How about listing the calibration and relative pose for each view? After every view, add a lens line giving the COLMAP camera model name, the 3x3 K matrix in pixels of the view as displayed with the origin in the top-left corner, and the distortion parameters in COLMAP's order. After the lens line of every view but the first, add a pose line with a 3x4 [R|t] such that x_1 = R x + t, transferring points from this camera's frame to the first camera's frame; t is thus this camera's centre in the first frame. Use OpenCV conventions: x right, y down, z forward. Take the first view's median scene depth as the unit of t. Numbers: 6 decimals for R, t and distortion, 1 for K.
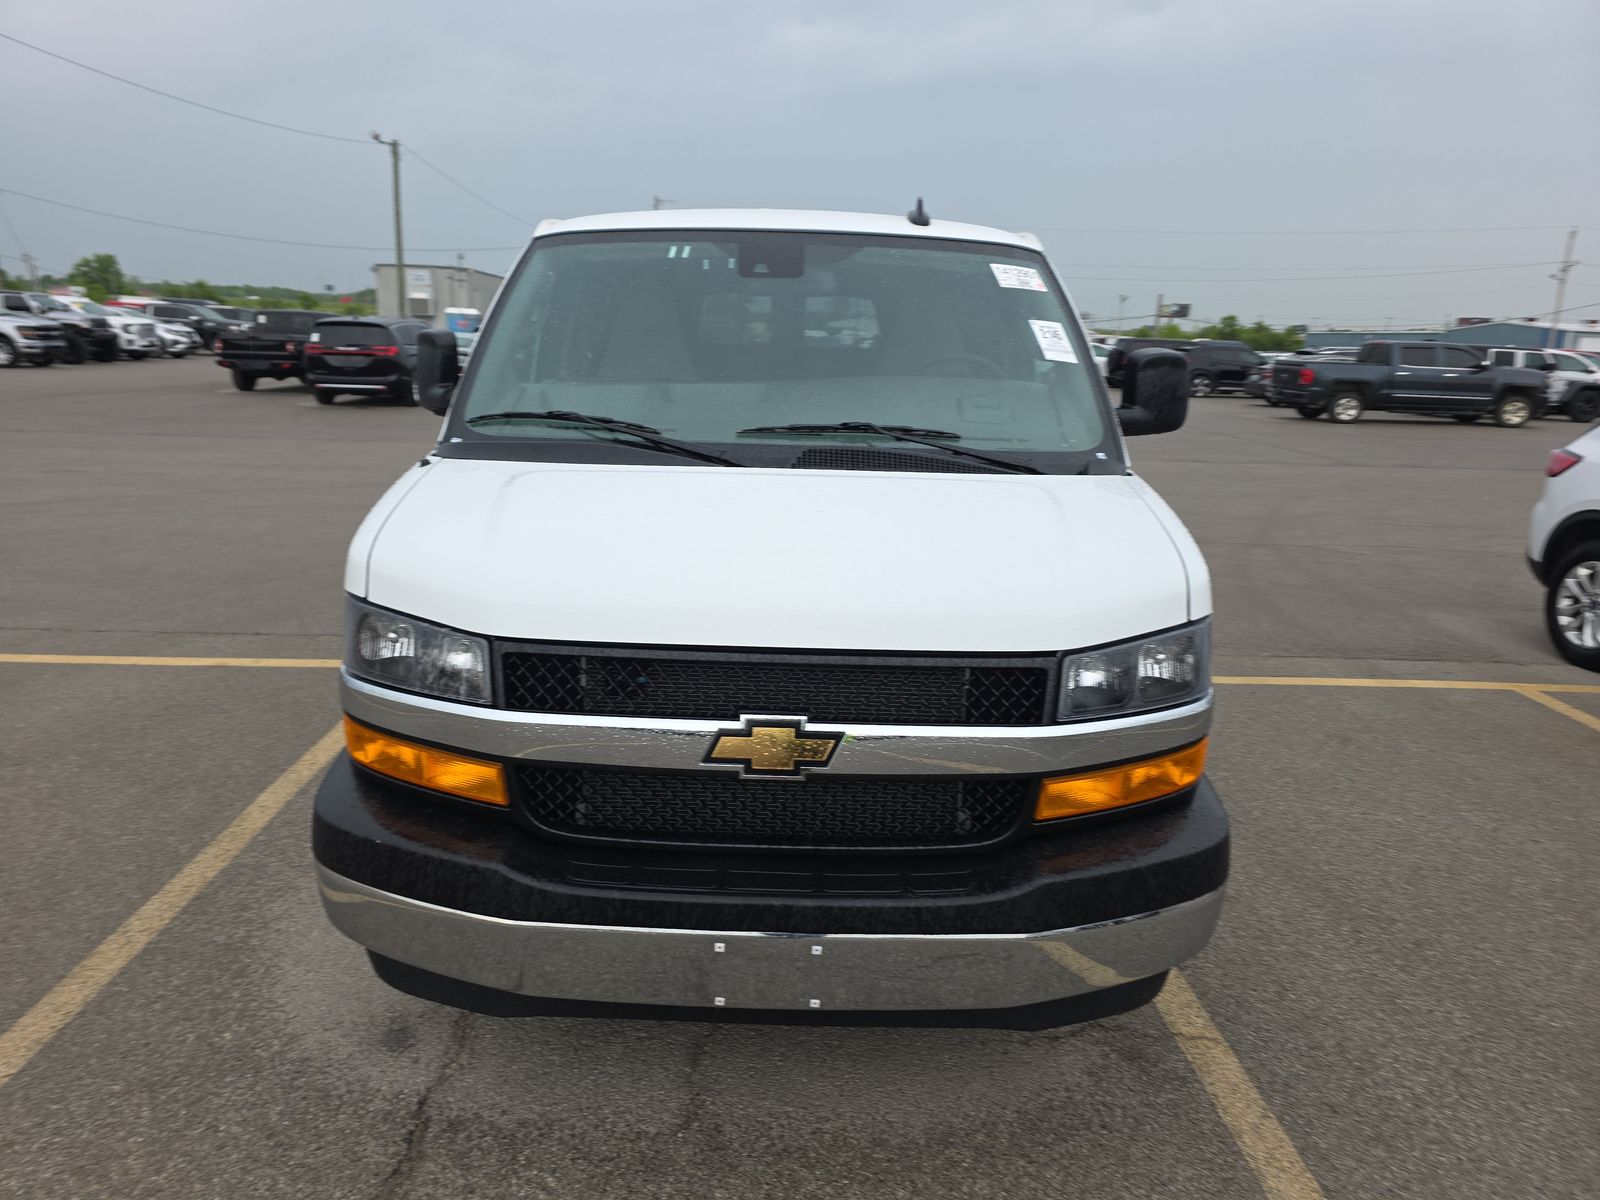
lens RADIAL K [[1058.8, 0, 792.2], [0, 1058.8, 595.2], [0, 0, 1]] dist [0.021838, -0.001064]
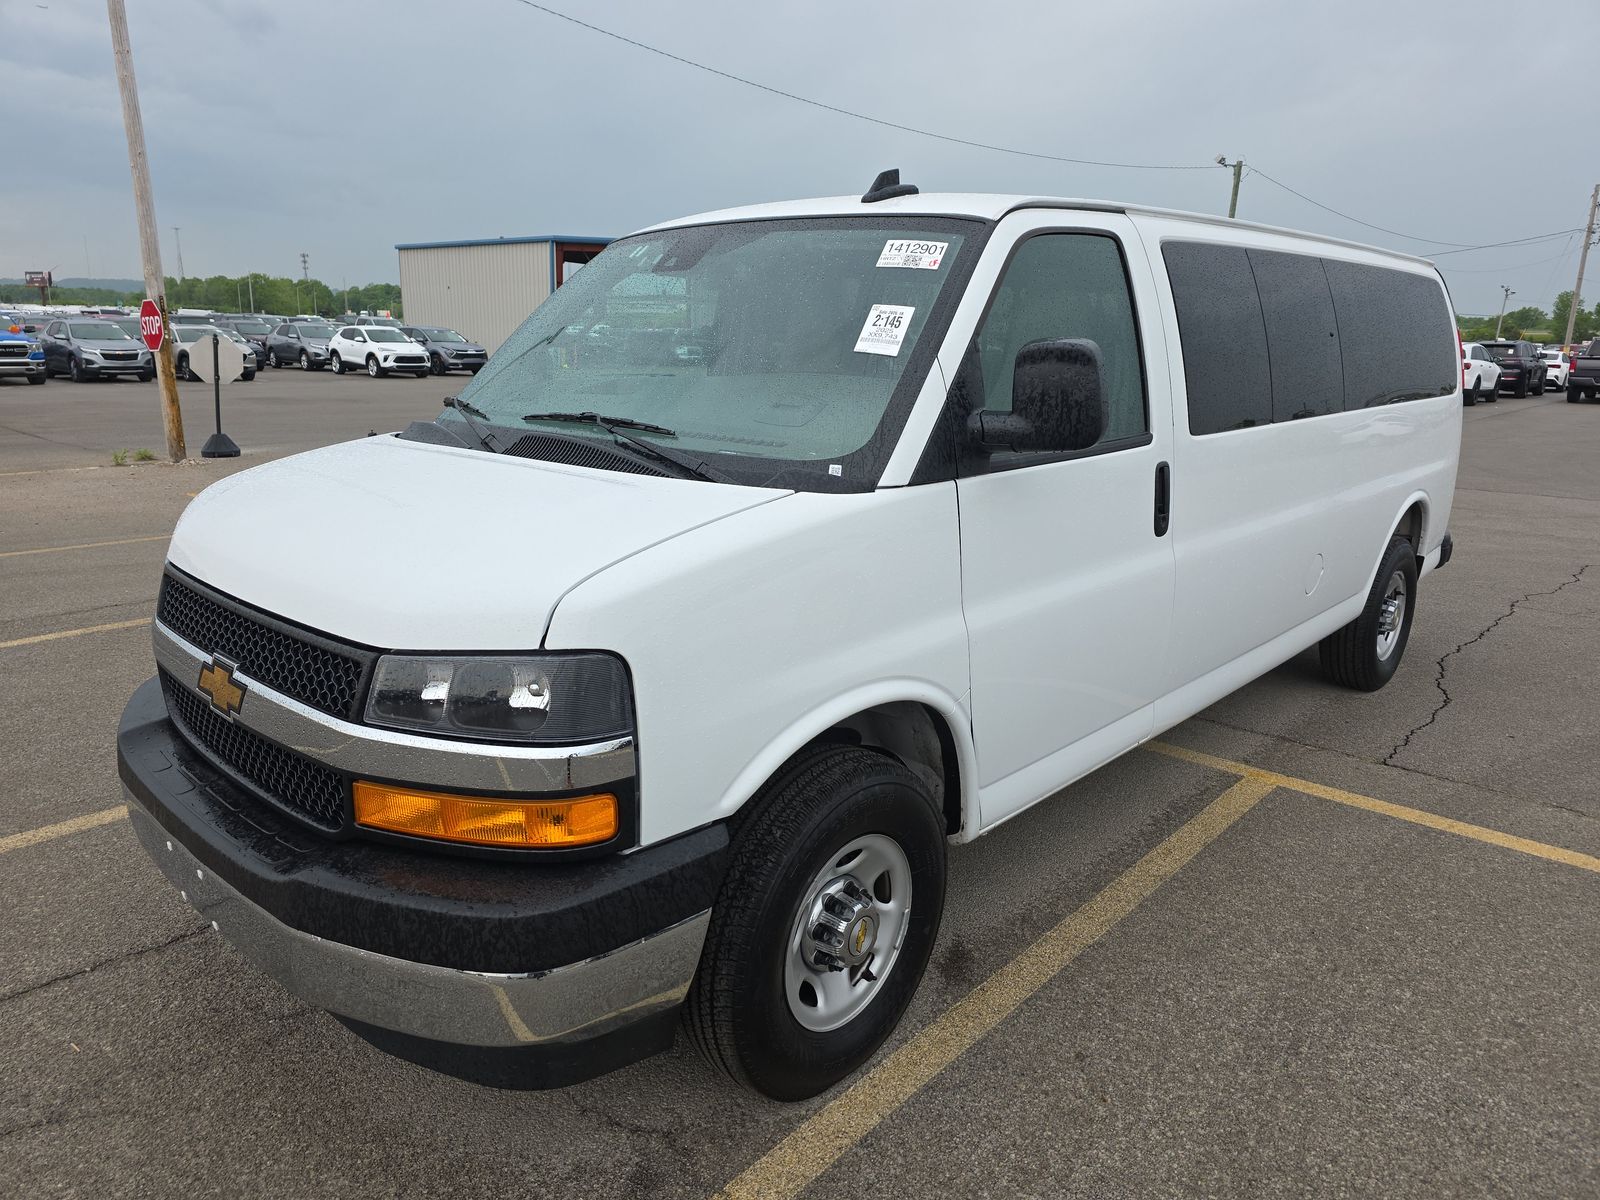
lens RADIAL K [[1058.8, 0, 792.2], [0, 1058.8, 595.2], [0, 0, 1]] dist [0.021838, -0.001064]
pose [[0.751534, 0.141819, -0.644270, 0.985003], [-0.154793, 0.987263, 0.036755, -0.073314], [0.641277, 0.072106, 0.763914, 0.453898]]
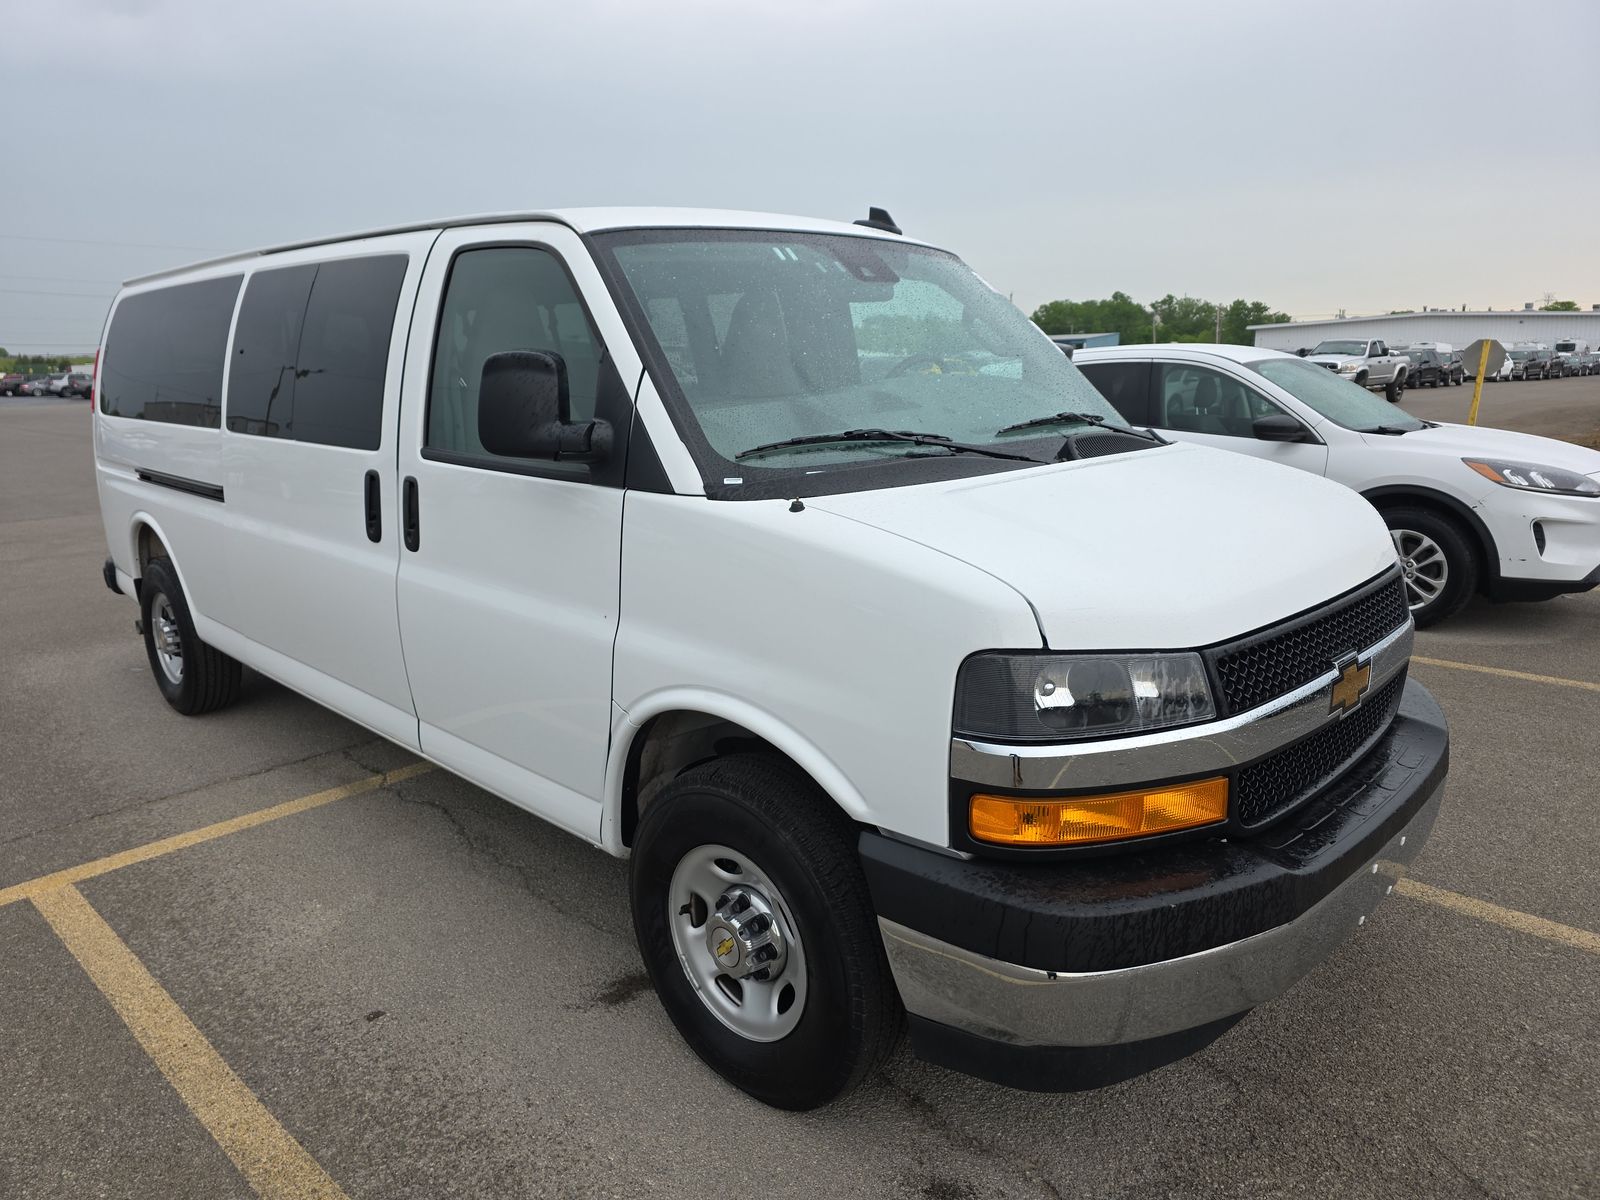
lens RADIAL K [[1058.8, 0, 792.2], [0, 1058.8, 595.2], [0, 0, 1]] dist [0.021838, -0.001064]
pose [[0.711916, -0.197417, 0.673945, -1.038090], [0.212876, 0.975186, 0.060789, -0.124819], [-0.669223, 0.100190, 0.736277, 0.480784]]
